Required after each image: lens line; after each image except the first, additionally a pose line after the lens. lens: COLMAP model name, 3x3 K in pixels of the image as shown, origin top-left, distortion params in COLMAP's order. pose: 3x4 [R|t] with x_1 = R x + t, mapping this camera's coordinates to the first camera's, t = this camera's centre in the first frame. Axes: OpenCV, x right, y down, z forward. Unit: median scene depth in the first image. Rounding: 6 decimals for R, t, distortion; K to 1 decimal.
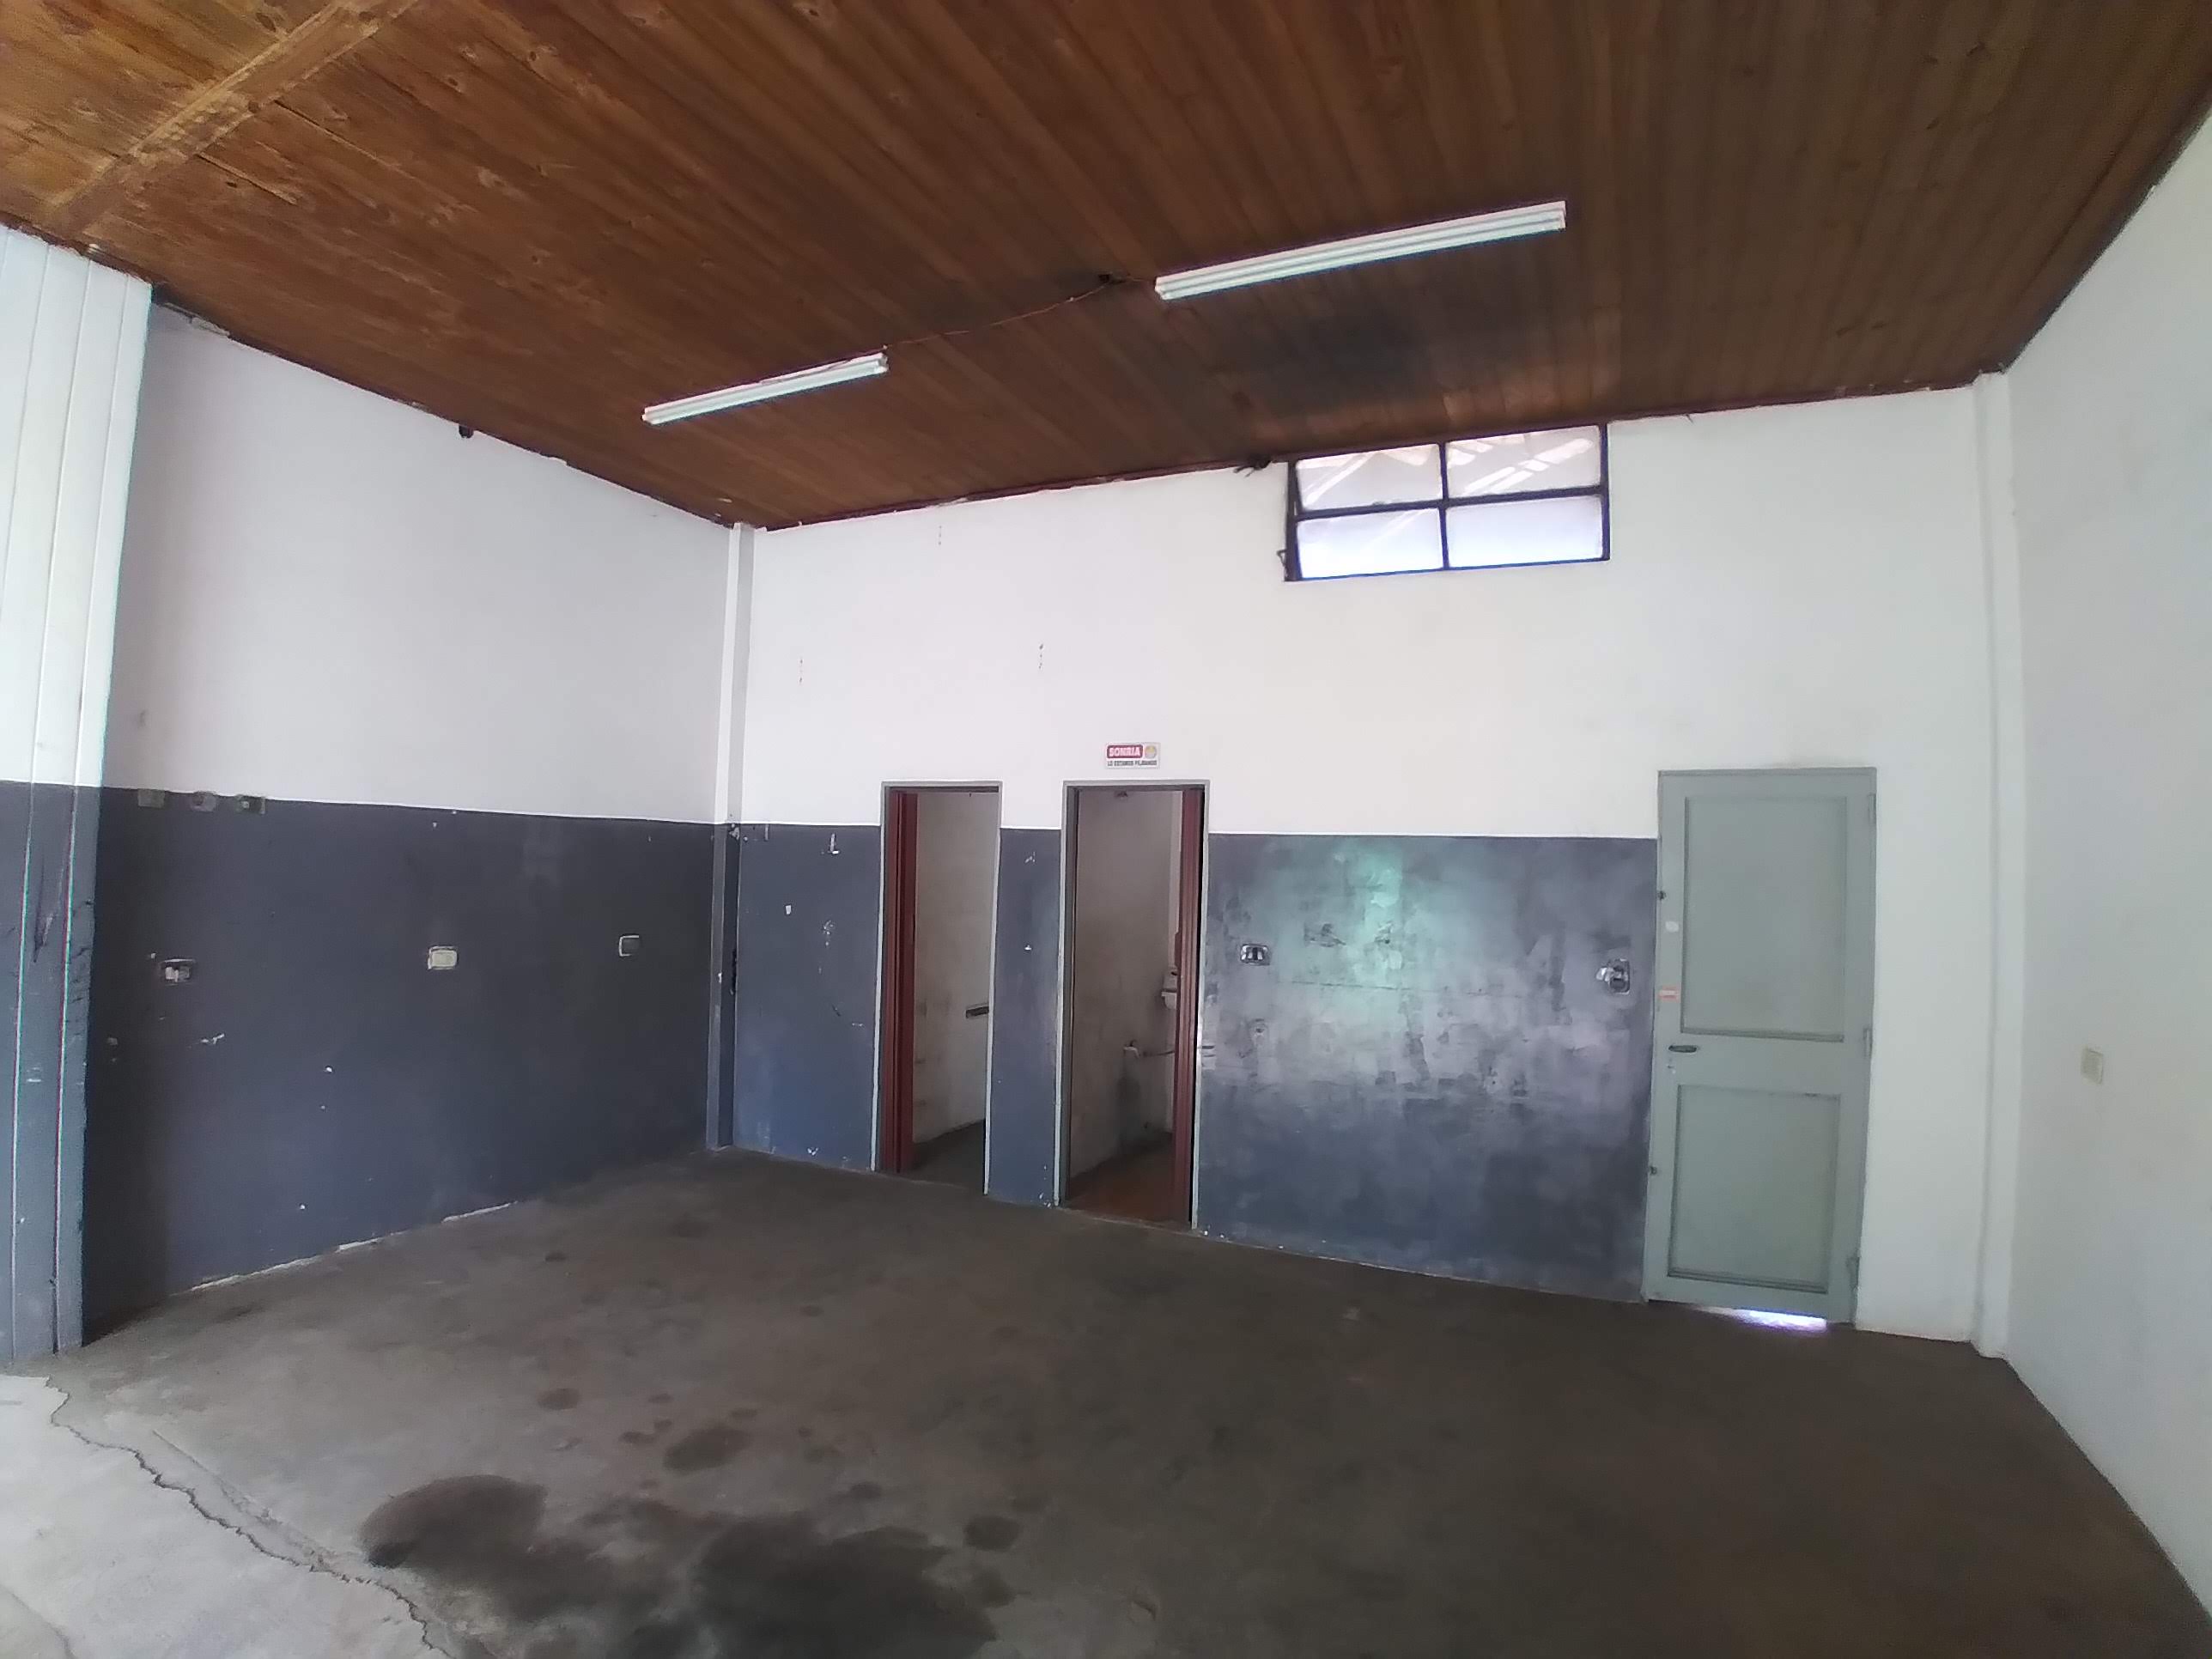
lens RADIAL K [[1125.9, 0, 1106.0], [0, 1125.9, 829.5], [0, 0, 1]] dist [-0.140945, 0.033862]
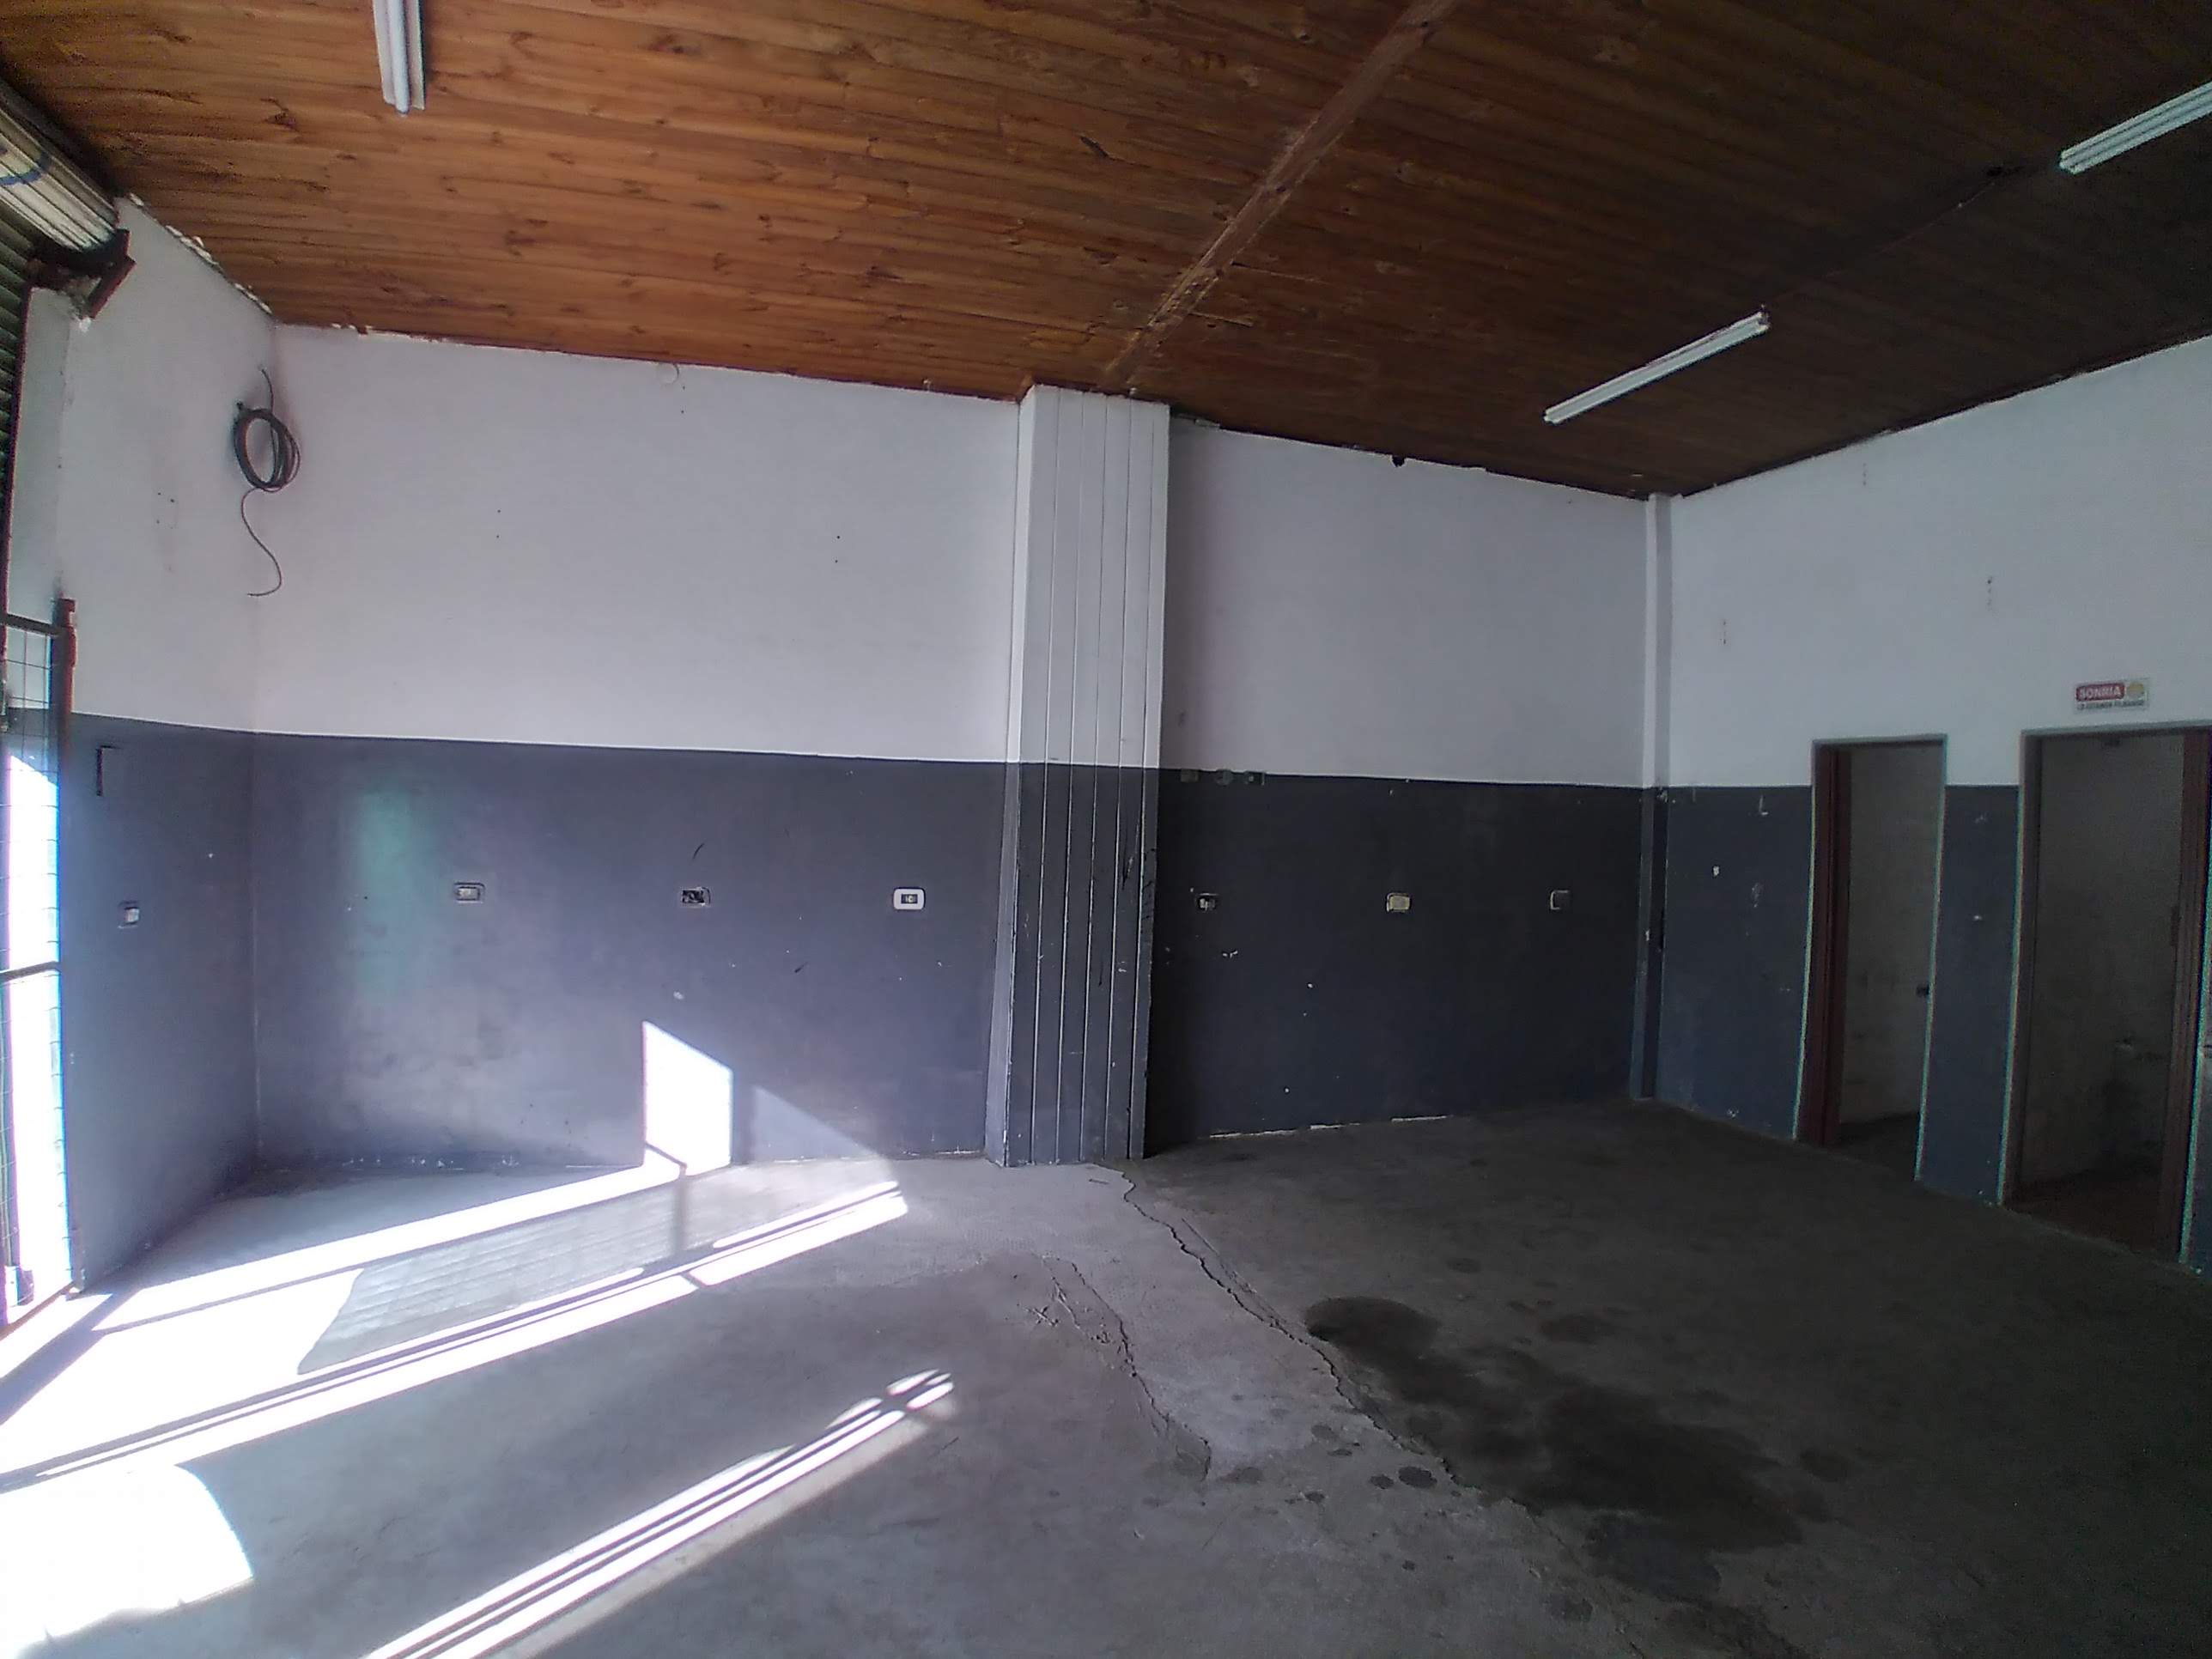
lens RADIAL K [[1125.9, 0, 1106.0], [0, 1125.9, 829.5], [0, 0, 1]] dist [-0.140945, 0.033862]
pose [[0.677949, 0.000183, -0.735109, 0.105279], [0.018229, 0.999688, 0.017060, 0.013854], [0.734882, -0.024966, 0.677735, -0.120704]]
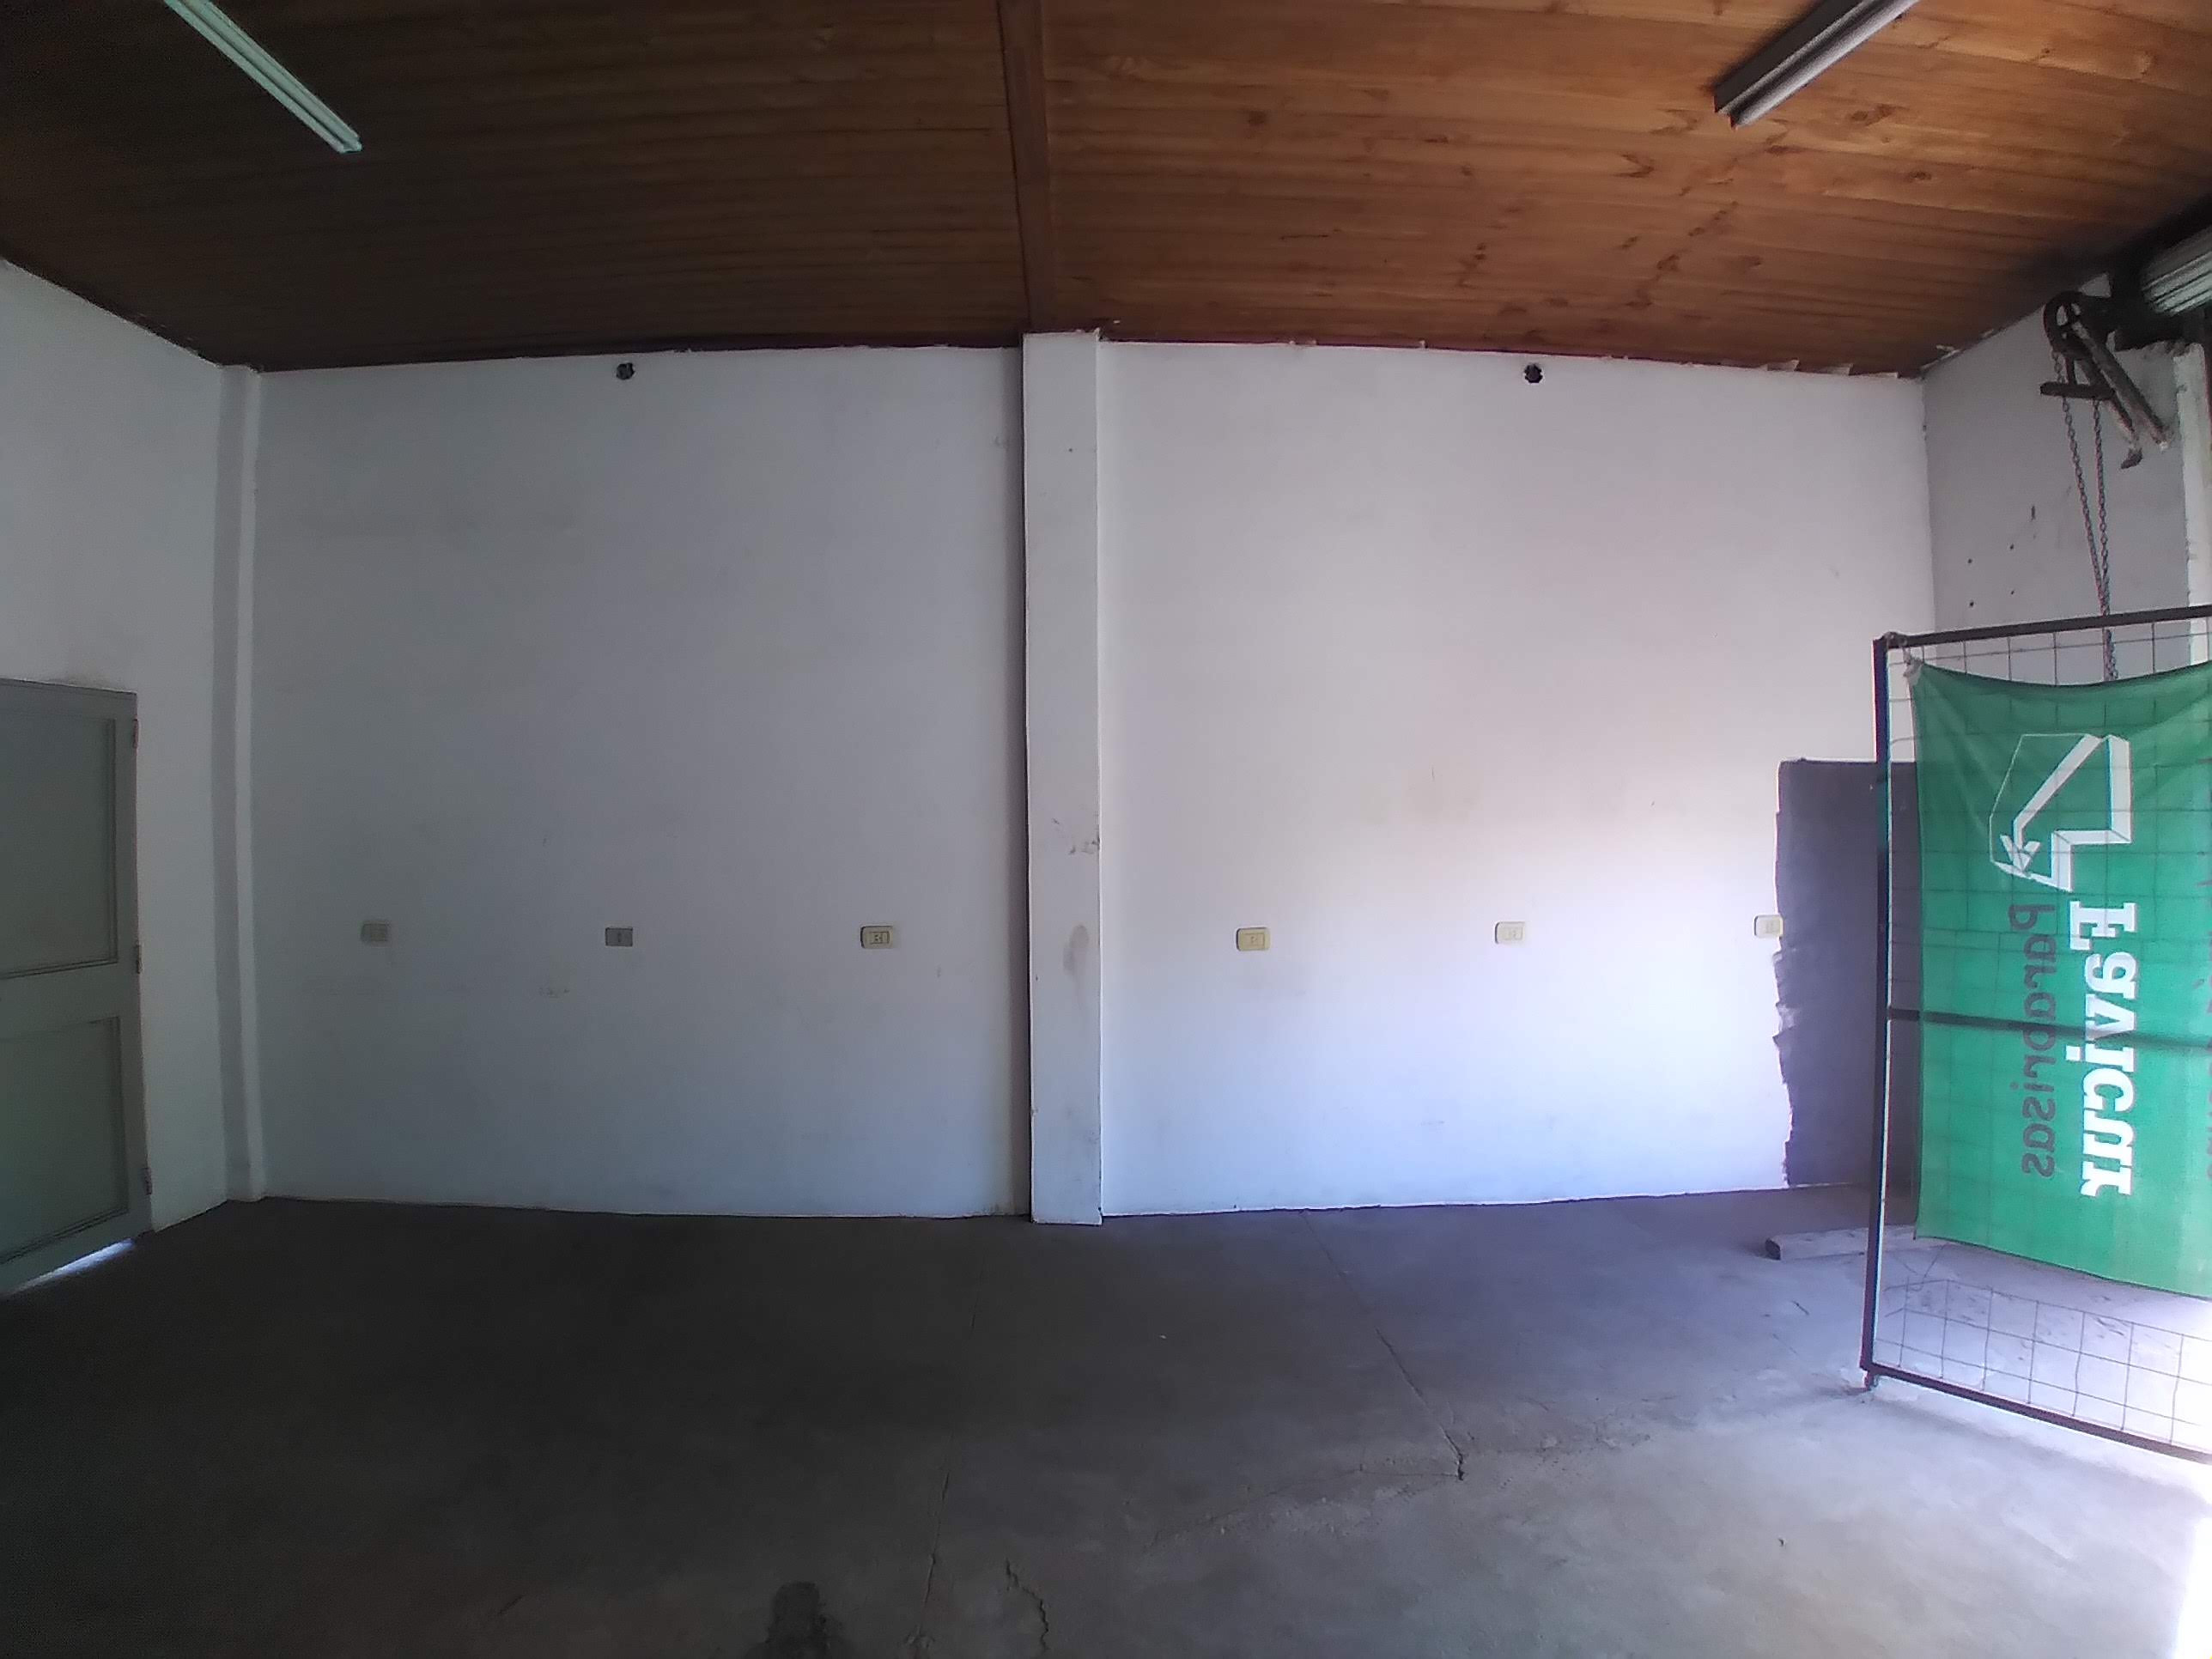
lens RADIAL K [[1125.9, 0, 1106.0], [0, 1125.9, 829.5], [0, 0, 1]] dist [-0.140945, 0.033862]
pose [[-0.431977, -0.030200, 0.901379, -0.221264], [-0.032483, 0.999312, 0.017914, 0.010072], [-0.901299, -0.021541, -0.432661, 0.214708]]
